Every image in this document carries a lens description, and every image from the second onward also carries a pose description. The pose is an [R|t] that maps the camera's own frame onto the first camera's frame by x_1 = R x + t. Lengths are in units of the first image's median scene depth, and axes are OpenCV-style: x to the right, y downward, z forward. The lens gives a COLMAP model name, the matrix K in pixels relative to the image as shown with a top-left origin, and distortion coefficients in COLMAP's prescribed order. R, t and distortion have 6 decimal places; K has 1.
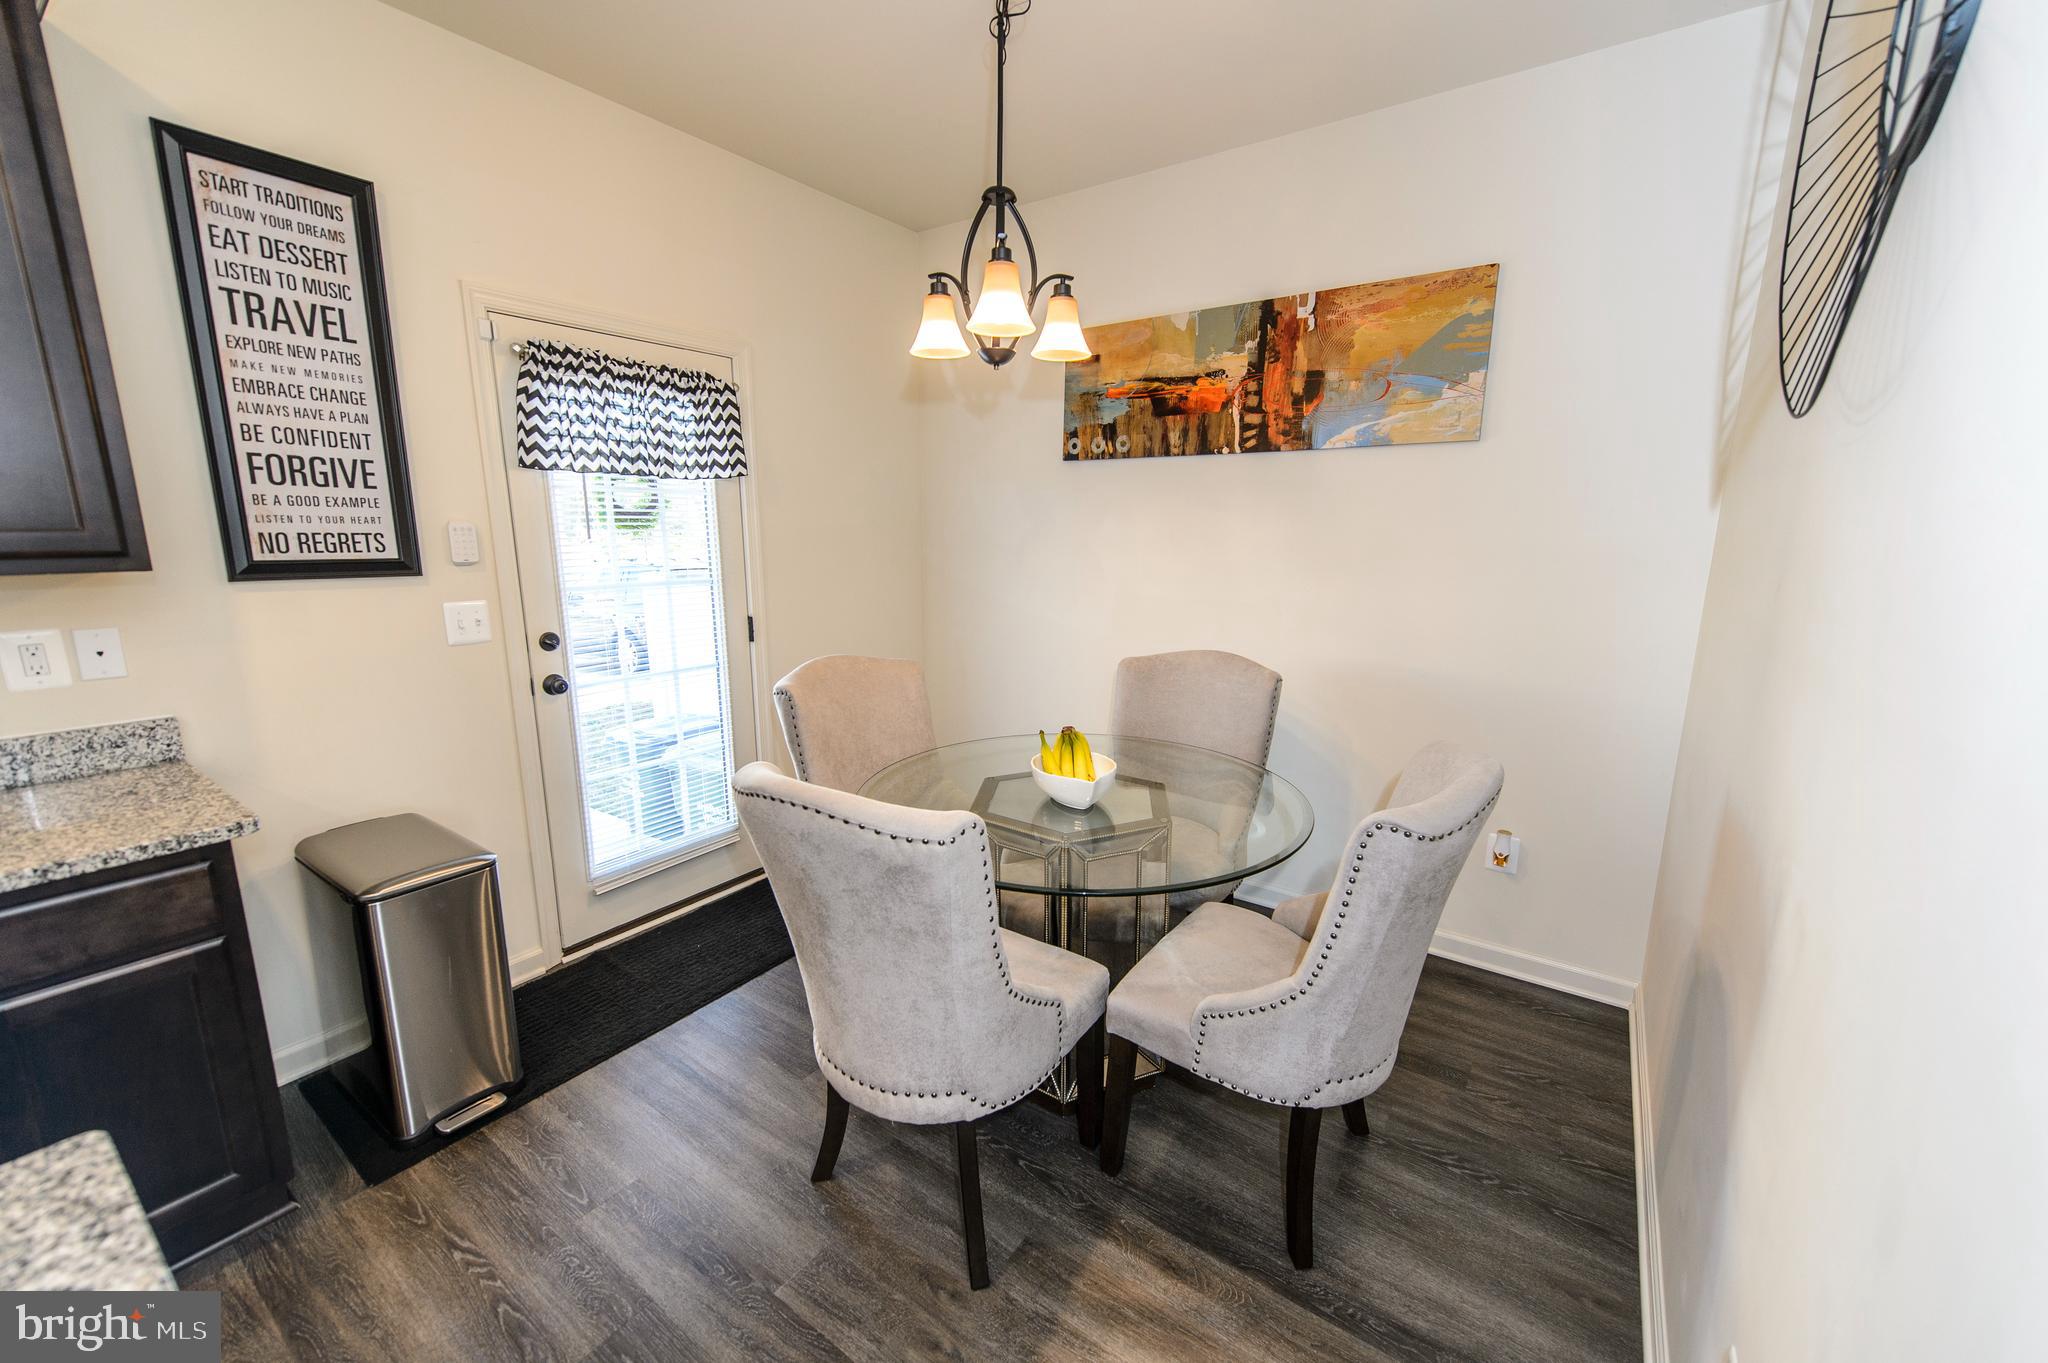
lens RADIAL K [[808.4, 0, 1024.0], [0, 808.4, 681.5], [0, 0, 1]] dist [0.011266, -0.000396]
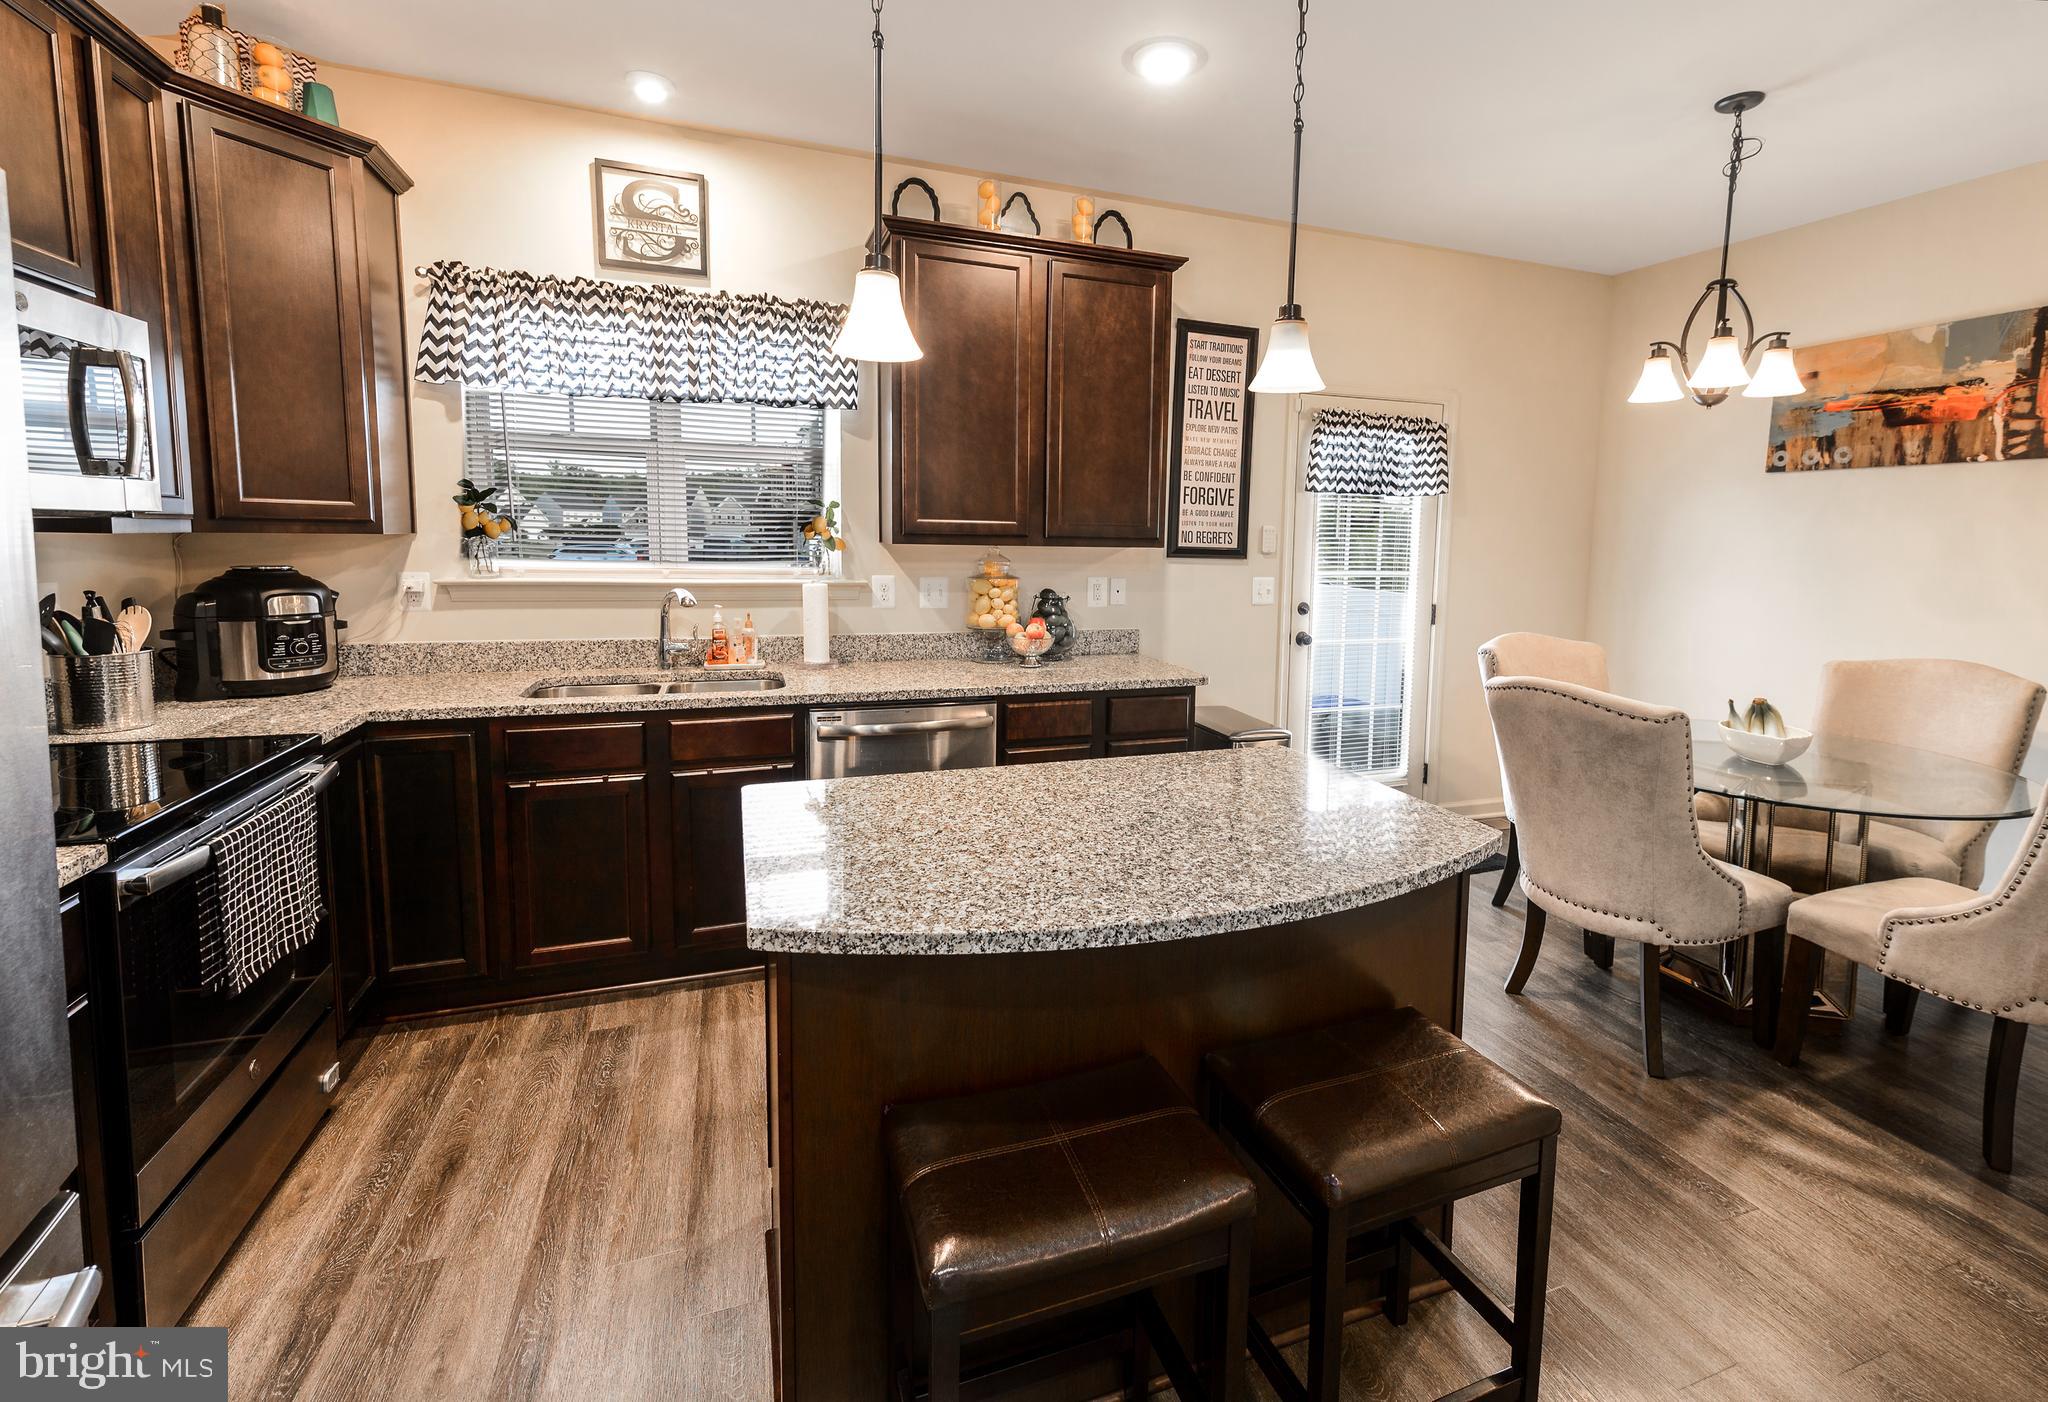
lens RADIAL K [[896.7, 0, 1062.0], [0, 896.7, 613.8], [0, 0, 1]] dist [0.019049, -0.004808]
pose [[0.824514, 0.058932, -0.562765, -0.043227], [-0.122790, 0.989497, -0.076282, 0.144940], [0.552358, 0.131997, 0.823090, -0.592574]]
